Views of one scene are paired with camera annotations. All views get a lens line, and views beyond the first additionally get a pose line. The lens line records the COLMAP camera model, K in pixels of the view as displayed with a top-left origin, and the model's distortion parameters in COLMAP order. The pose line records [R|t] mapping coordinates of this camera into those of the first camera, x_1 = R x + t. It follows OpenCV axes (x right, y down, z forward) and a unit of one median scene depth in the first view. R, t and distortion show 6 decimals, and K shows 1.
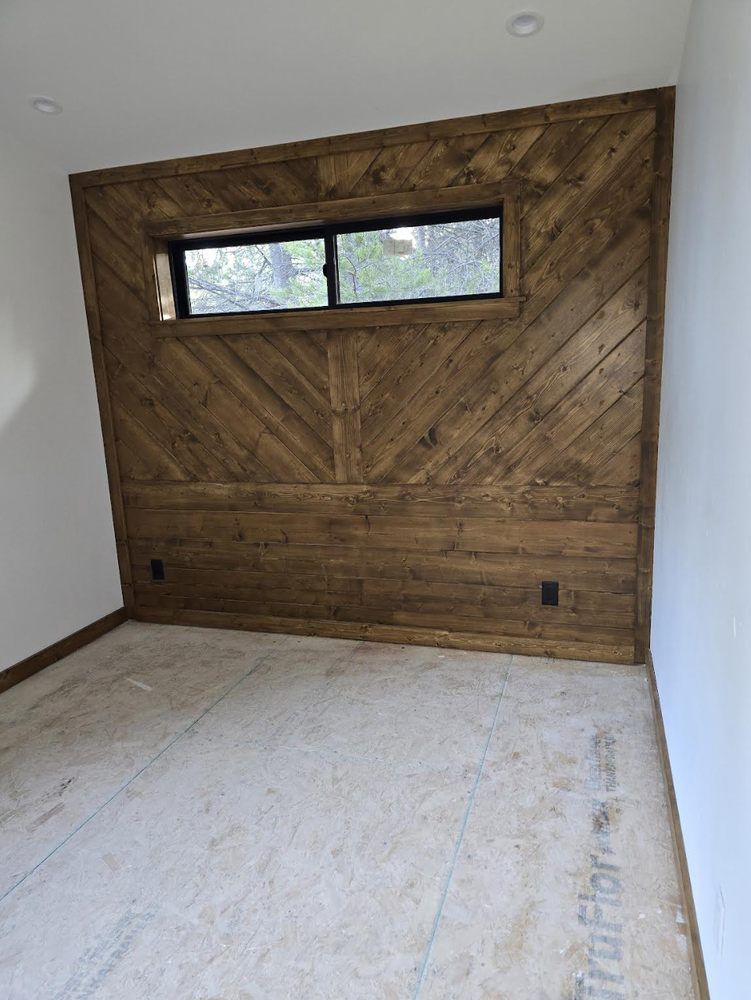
lens RADIAL K [[672.9, 0, 378.0], [0, 672.9, 504.7], [0, 0, 1]] dist [0.050105, -0.023262]
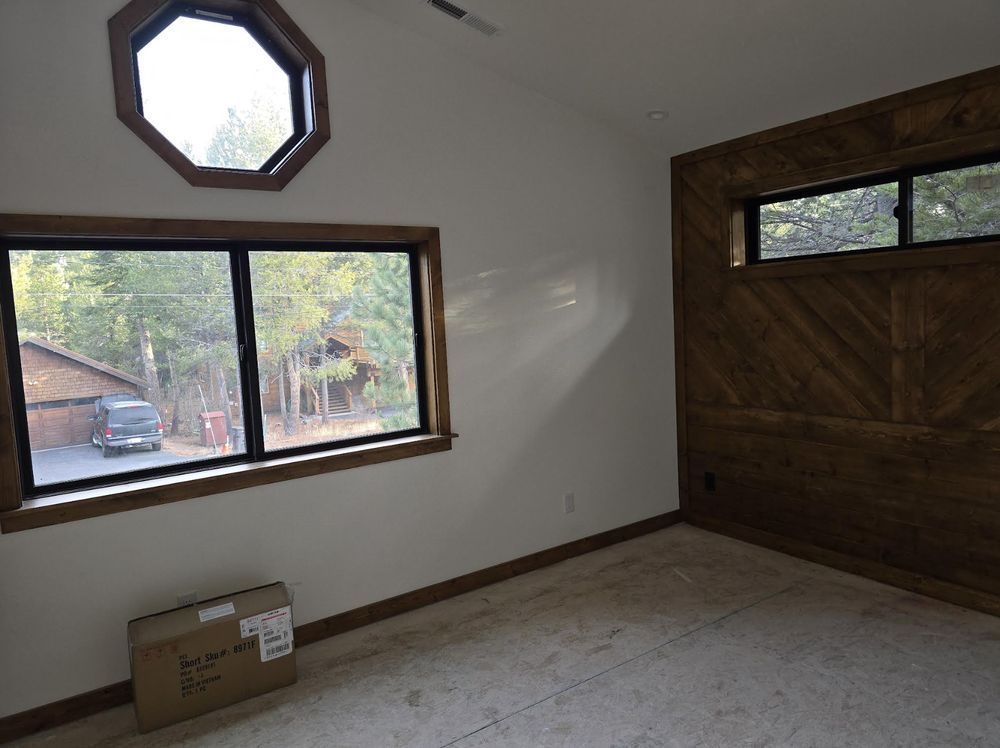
lens RADIAL K [[672.9, 0, 500.7], [0, 672.9, 369.8], [0, 0, 1]] dist [0.050105, -0.023262]
pose [[0.784152, 0.058167, -0.617837, 0.102804], [-0.113026, 0.992332, -0.050026, 0.007673], [0.610189, 0.109060, 0.784713, -0.142259]]
